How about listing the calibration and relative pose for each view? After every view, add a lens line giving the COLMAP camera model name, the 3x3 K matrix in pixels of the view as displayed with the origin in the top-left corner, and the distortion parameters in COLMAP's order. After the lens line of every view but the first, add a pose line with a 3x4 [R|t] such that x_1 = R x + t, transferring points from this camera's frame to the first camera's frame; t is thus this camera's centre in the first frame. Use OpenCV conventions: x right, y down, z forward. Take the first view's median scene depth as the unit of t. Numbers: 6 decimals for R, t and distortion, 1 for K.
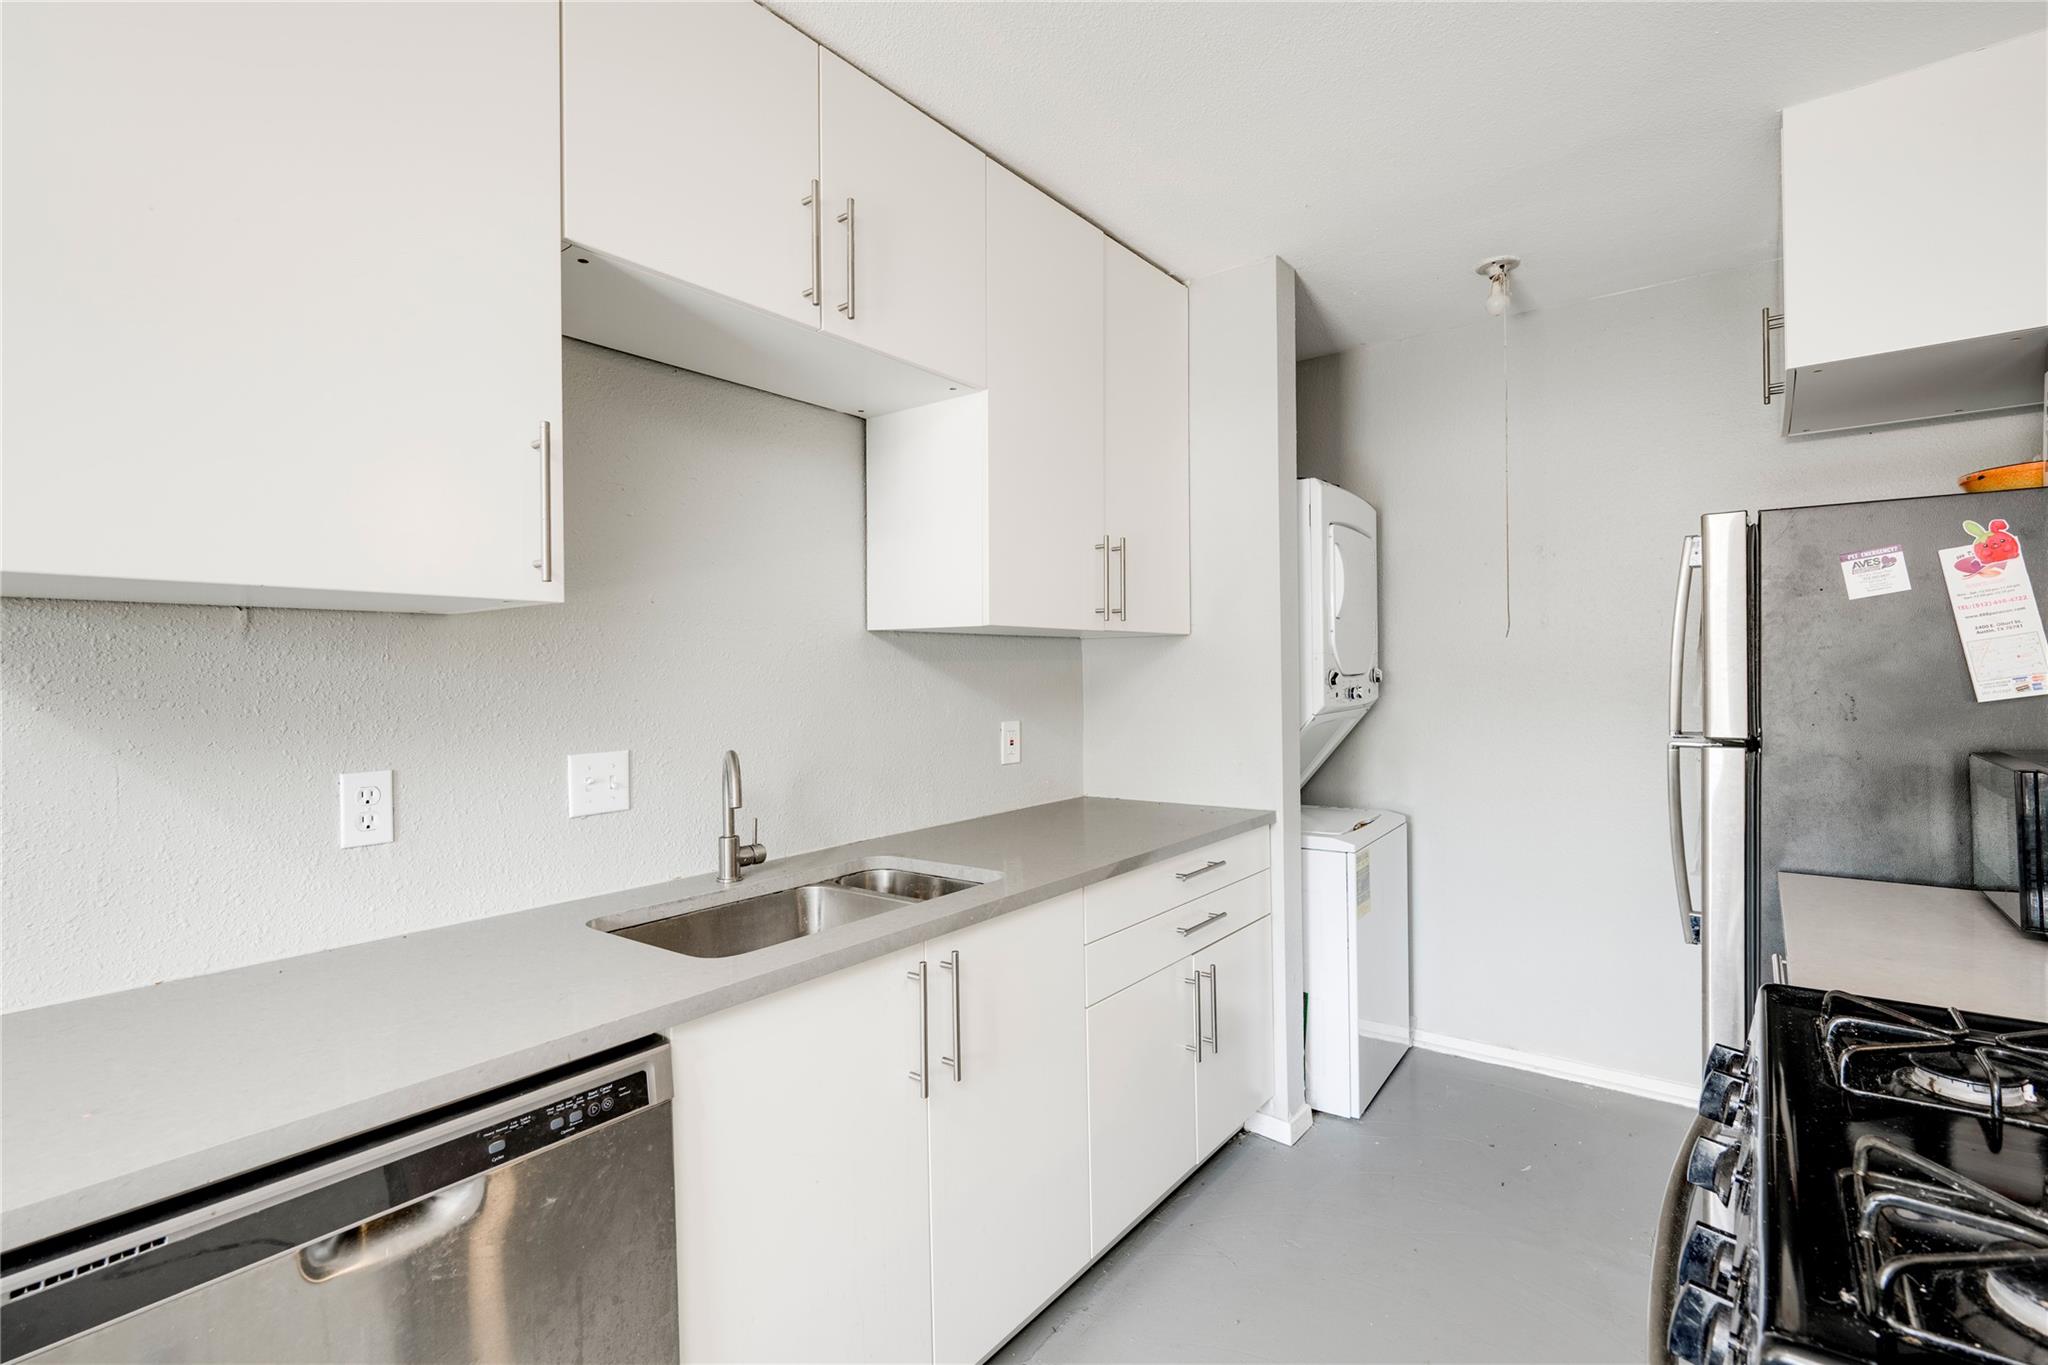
lens RADIAL K [[938.1, 0, 1032.2], [0, 938.1, 677.1], [0, 0, 1]] dist [-0.001899, -0.000063]
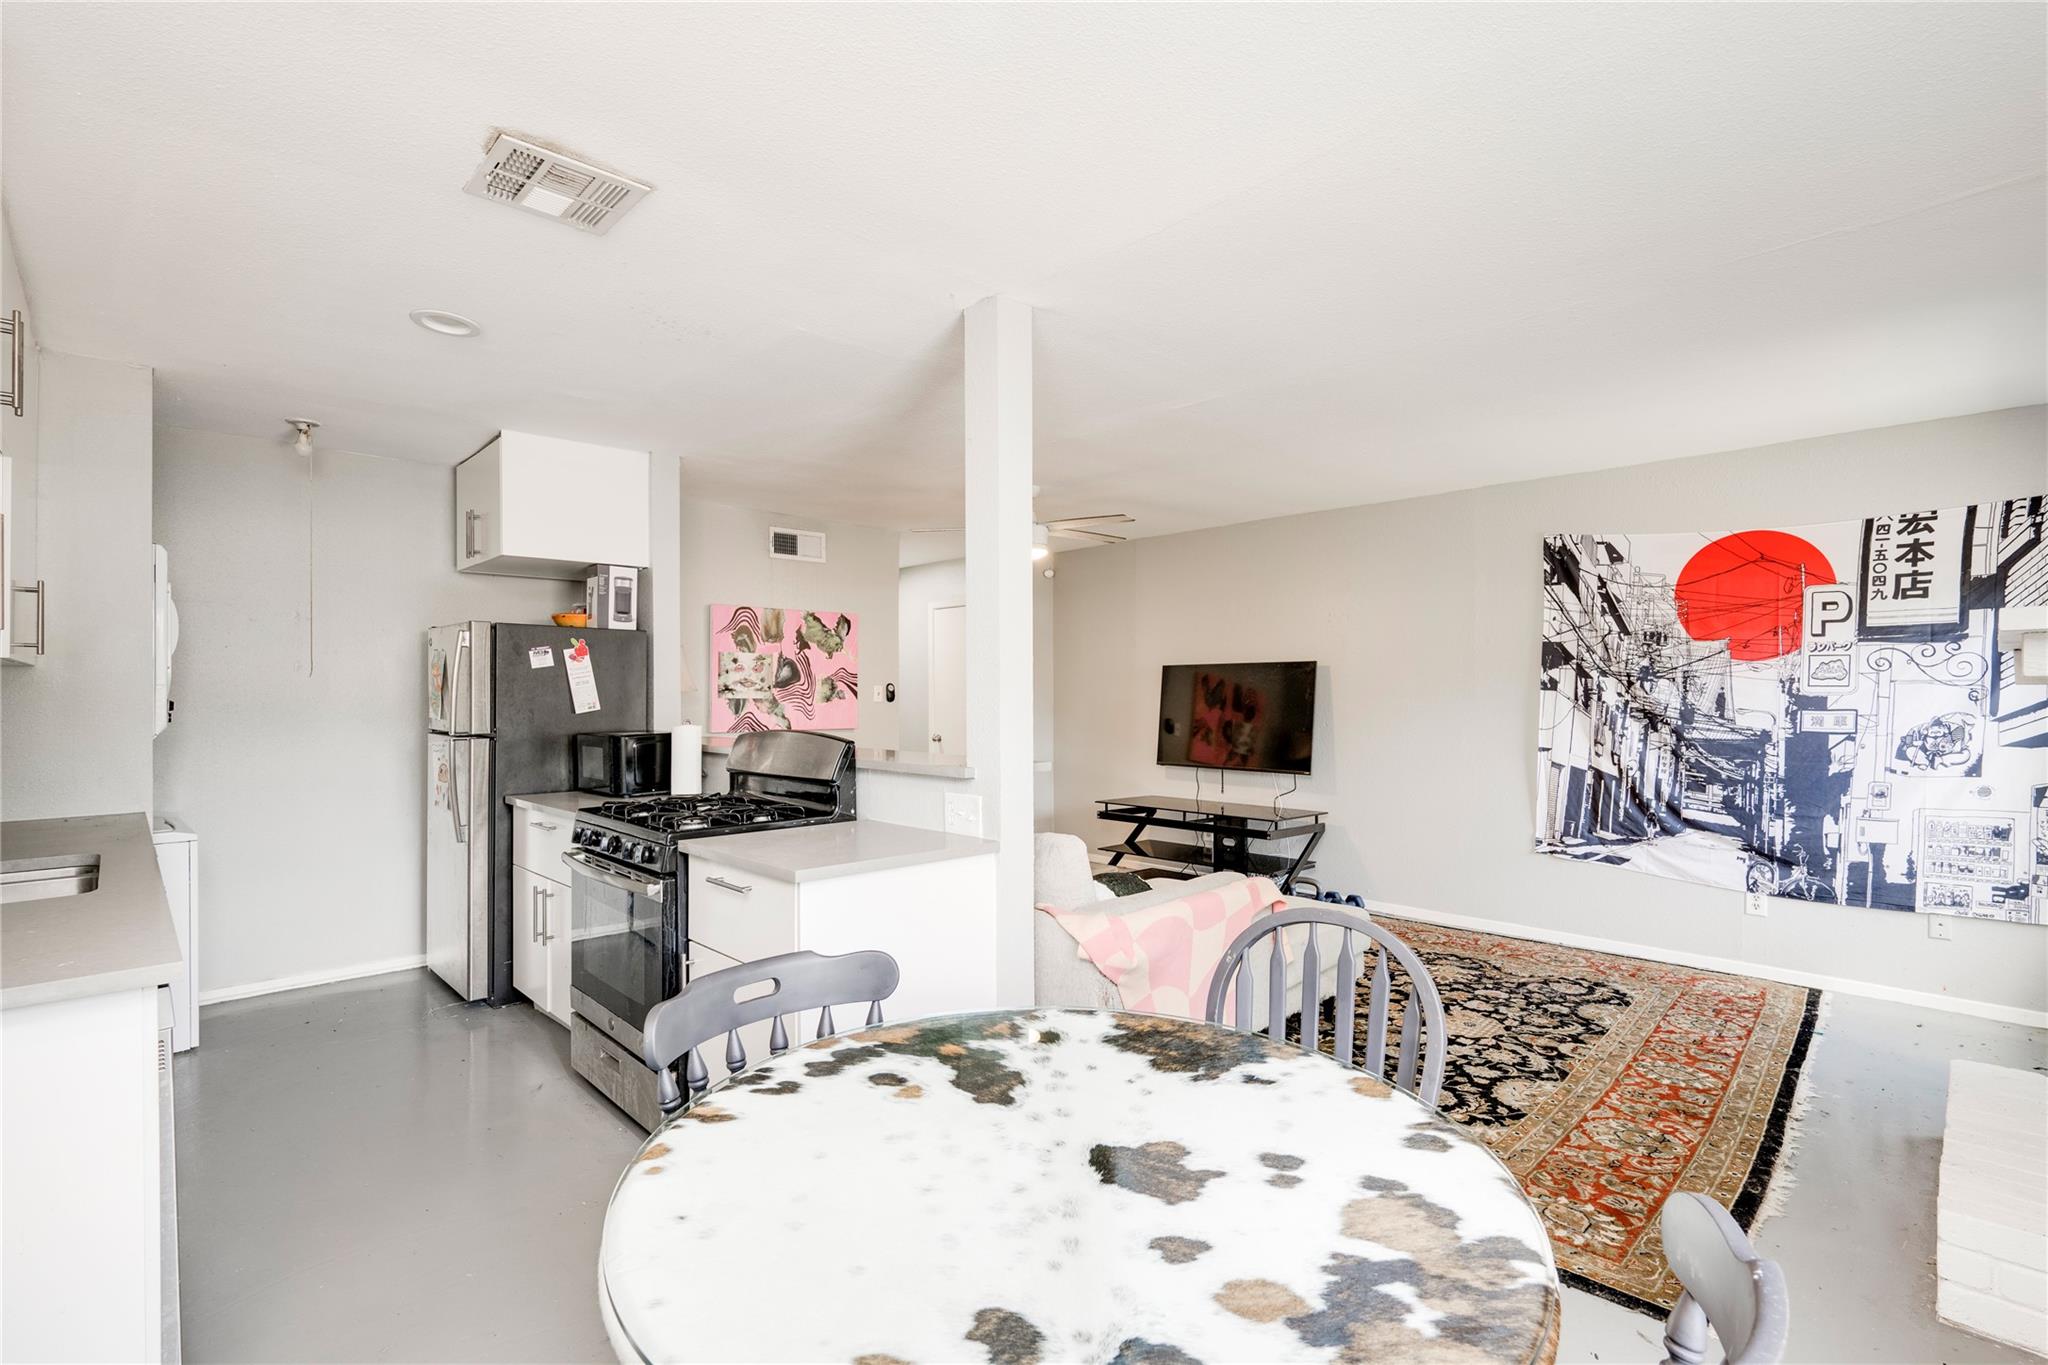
lens RADIAL K [[934.7, 0, 1030.7], [0, 934.7, 692.8], [0, 0, 1]] dist [-0.001846, -0.000475]
pose [[0.140651, 0.014516, 0.989953, -1.061413], [0.005095, 0.999869, -0.015386, 0.013928], [-0.990046, 0.007207, 0.140559, -0.440075]]
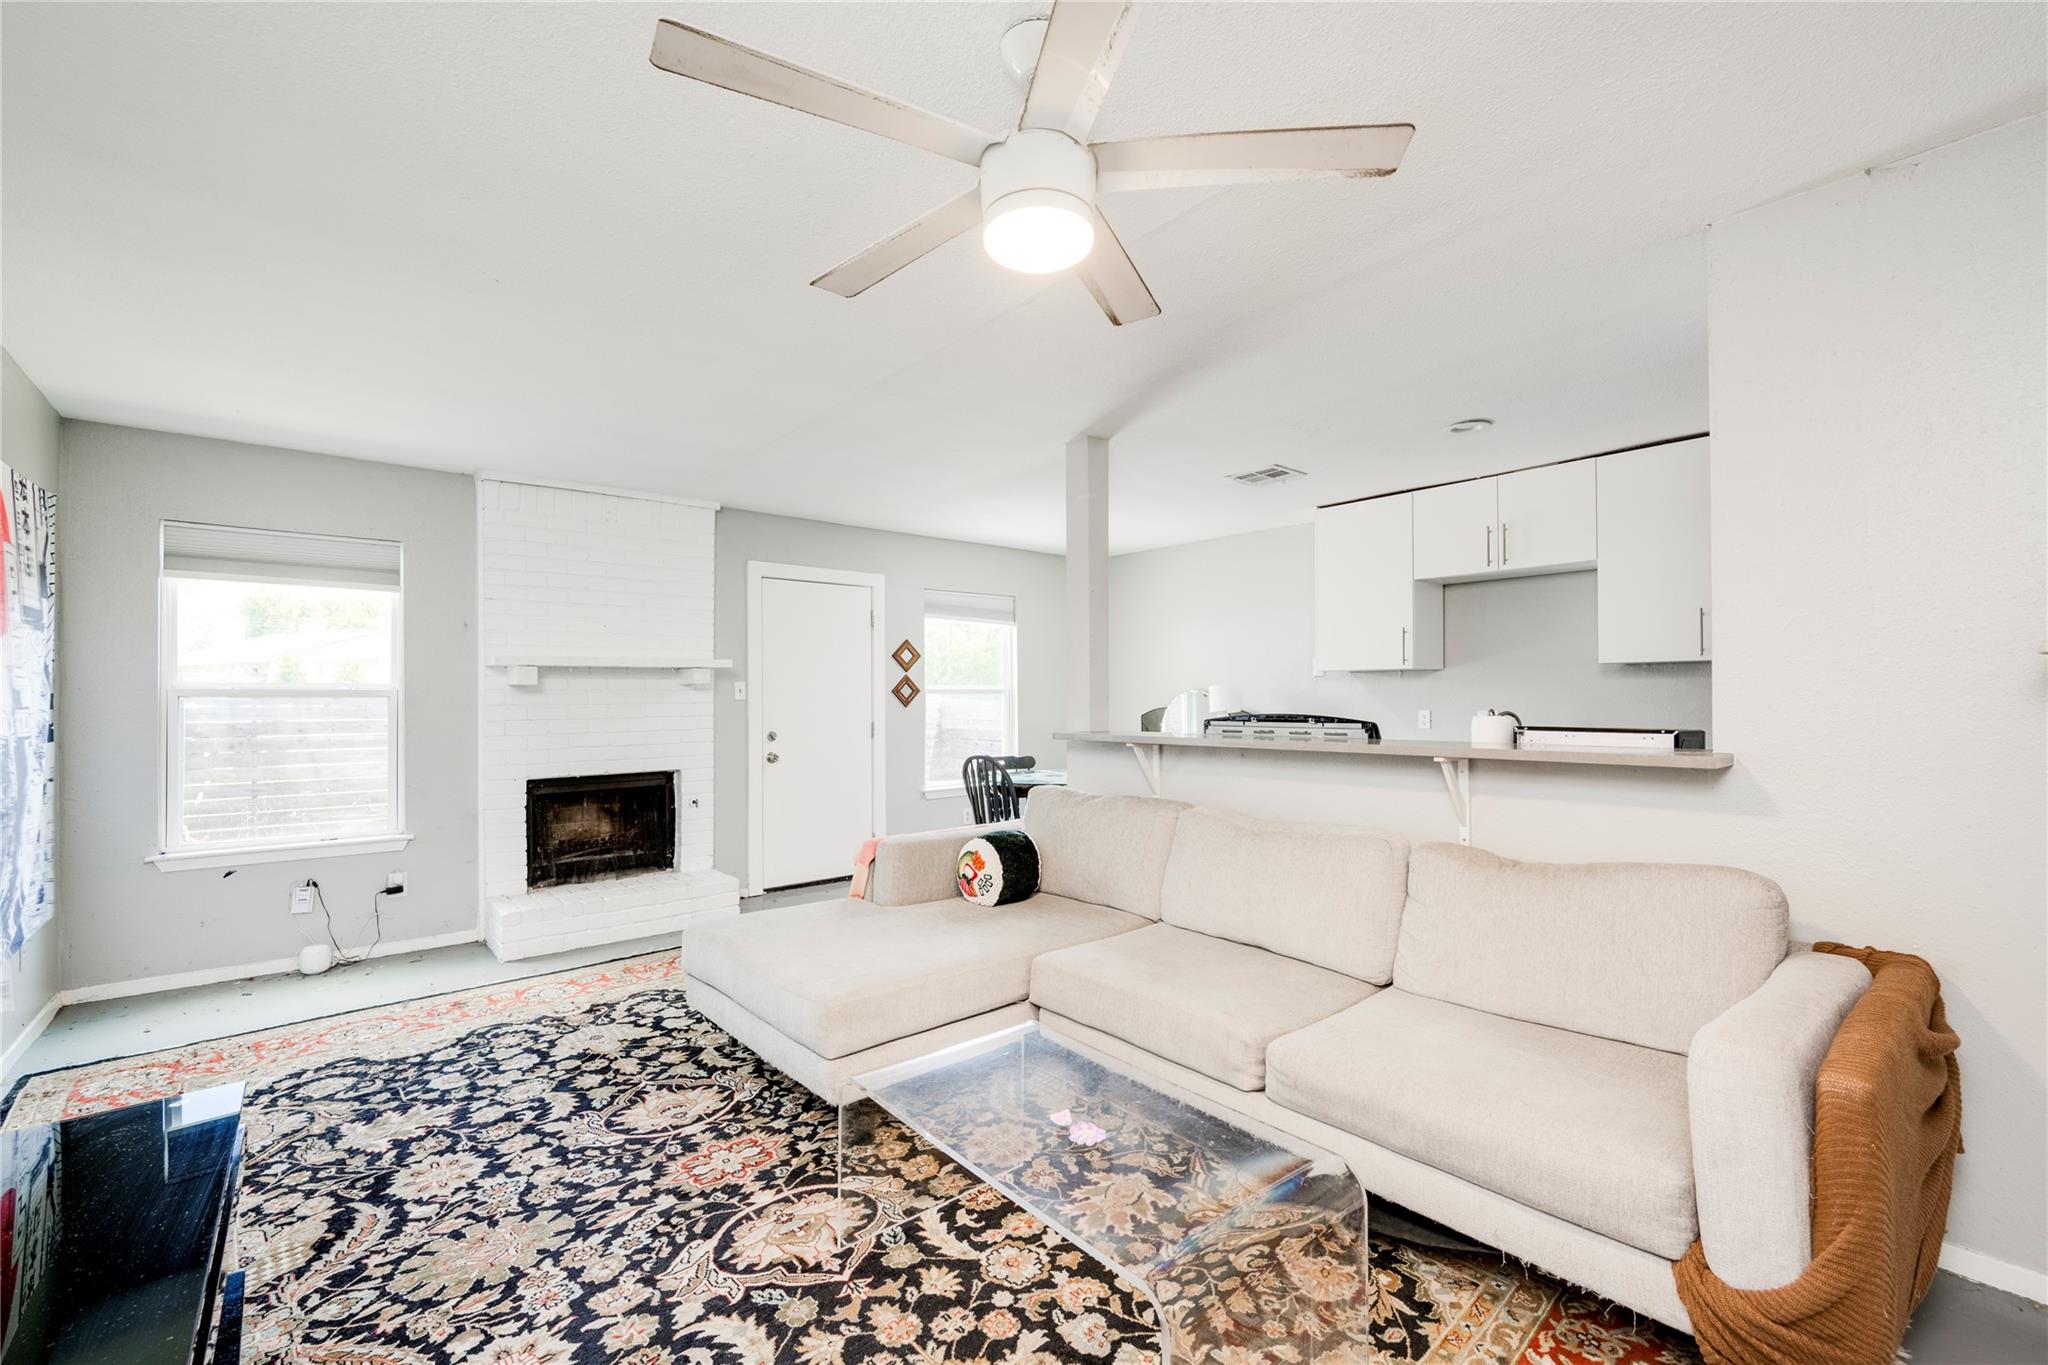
lens RADIAL K [[859.2, 0, 1026.8], [0, 859.2, 688.0], [0, 0, 1]] dist [-0.002701, -0.000020]
pose [[-0.211878, 0.003396, -0.977290, 2.360613], [0.002767, 0.999992, 0.002875, -0.004469], [0.977292, -0.002095, -0.211886, 0.093356]]
